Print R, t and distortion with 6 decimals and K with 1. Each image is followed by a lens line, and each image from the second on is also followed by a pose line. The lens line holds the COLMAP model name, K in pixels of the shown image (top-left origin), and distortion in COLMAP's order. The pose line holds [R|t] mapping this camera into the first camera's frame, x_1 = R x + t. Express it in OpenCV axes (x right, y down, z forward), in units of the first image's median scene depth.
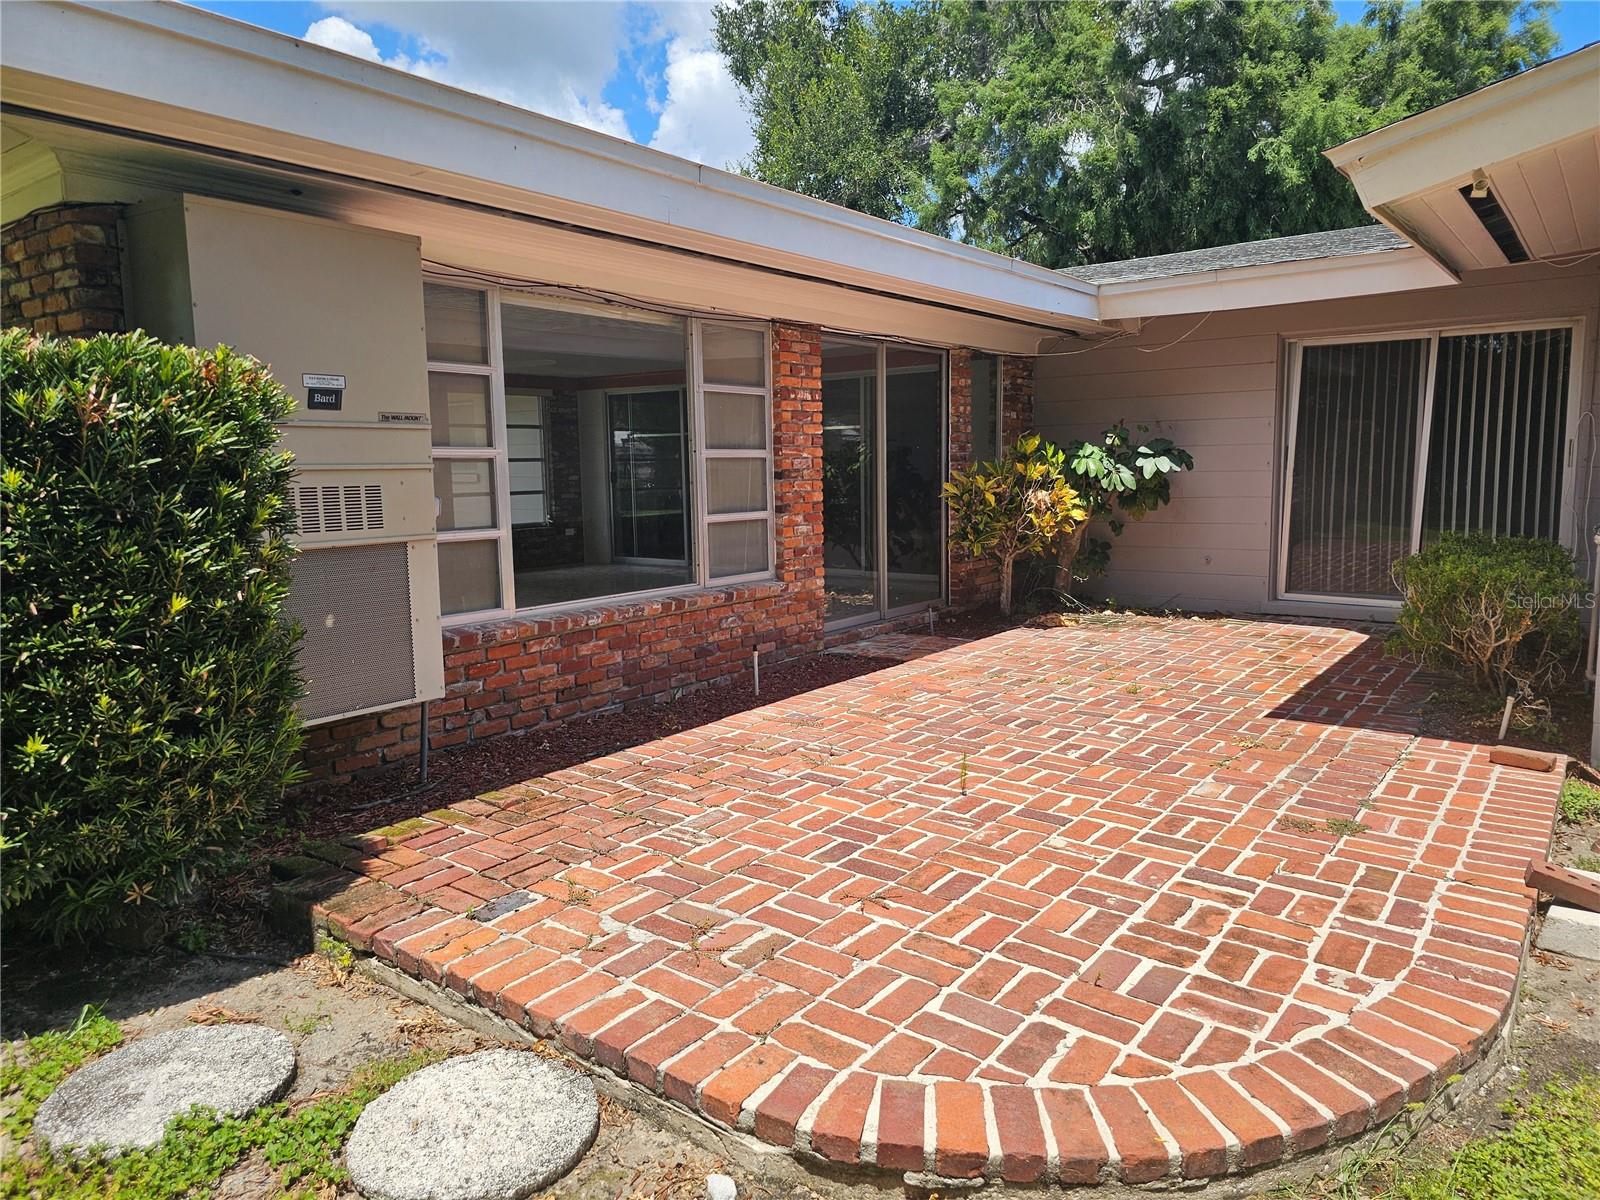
lens RADIAL K [[1078.3, 0, 790.4], [0, 1078.3, 593.4], [0, 0, 1]] dist [0.052672, -0.030100]
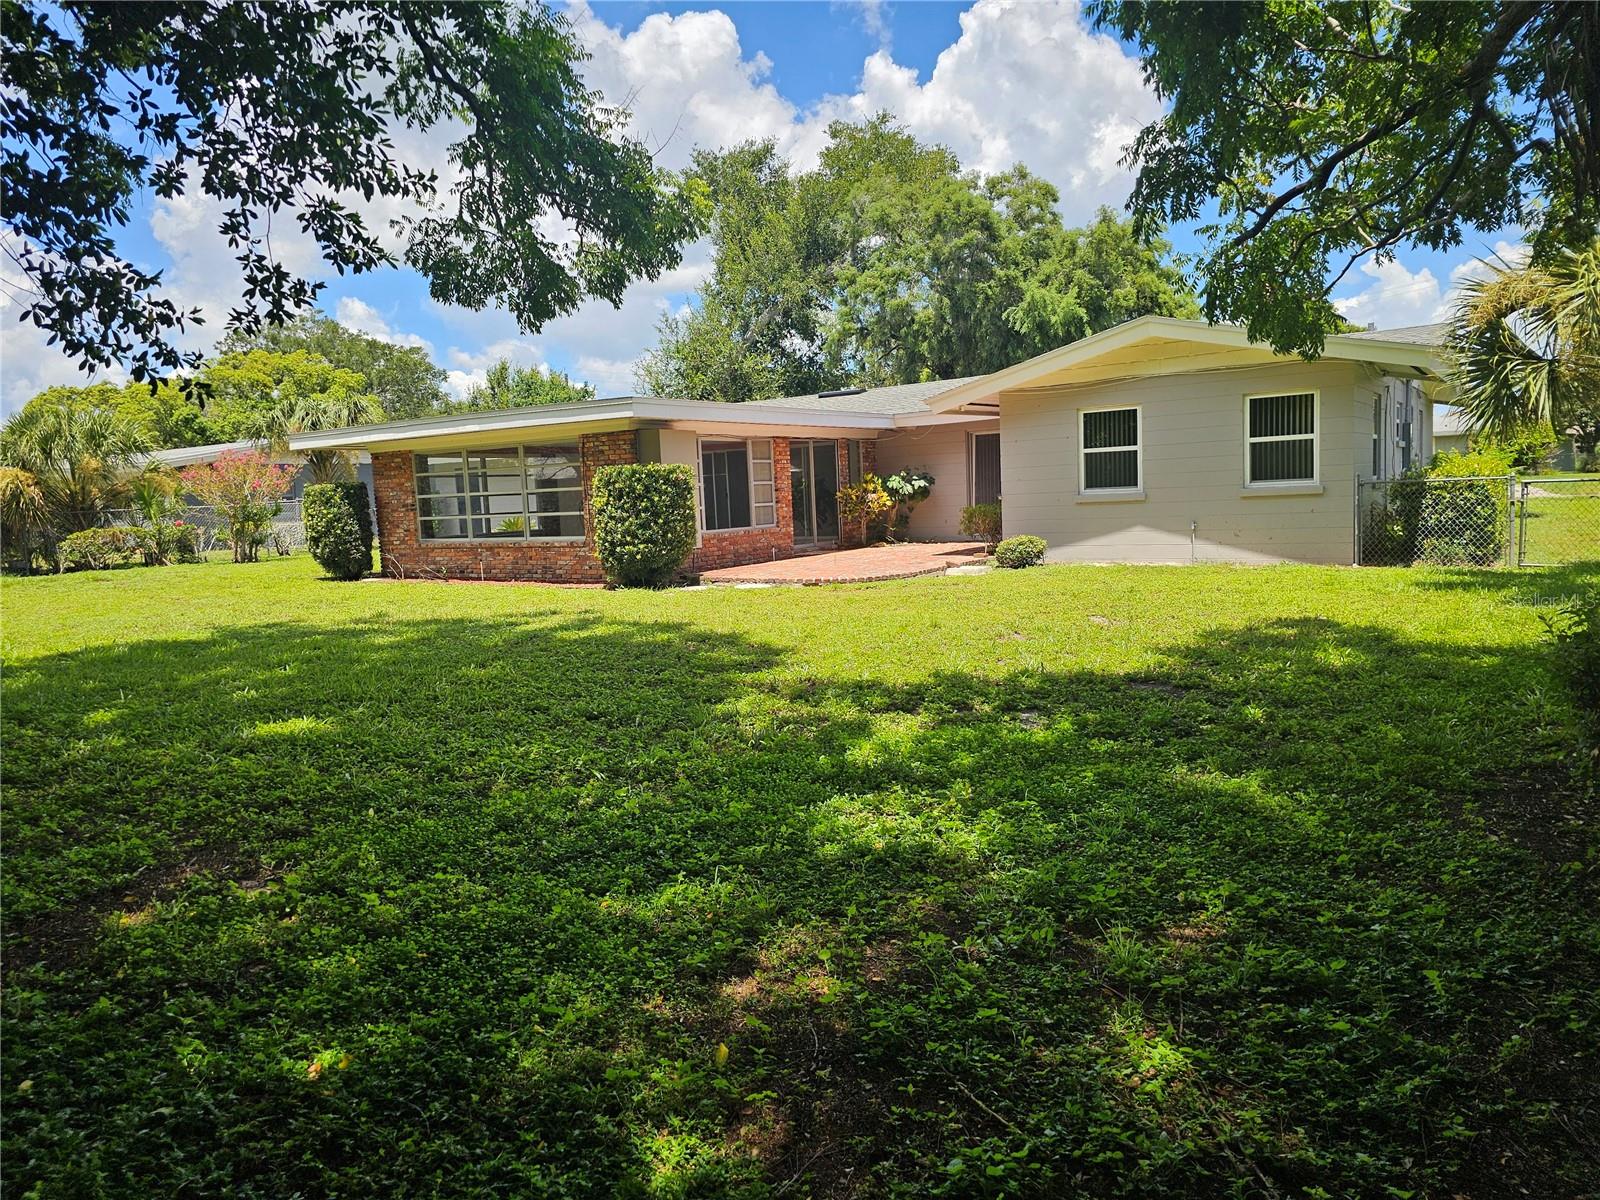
lens RADIAL K [[1078.3, 0, 804.0], [0, 1078.3, 600.8], [0, 0, 1]] dist [0.052672, -0.030100]
pose [[0.996766, -0.036313, 0.071682, -0.125177], [0.037742, 0.999113, -0.018684, 0.193593], [-0.070940, 0.021329, 0.997253, -1.493995]]
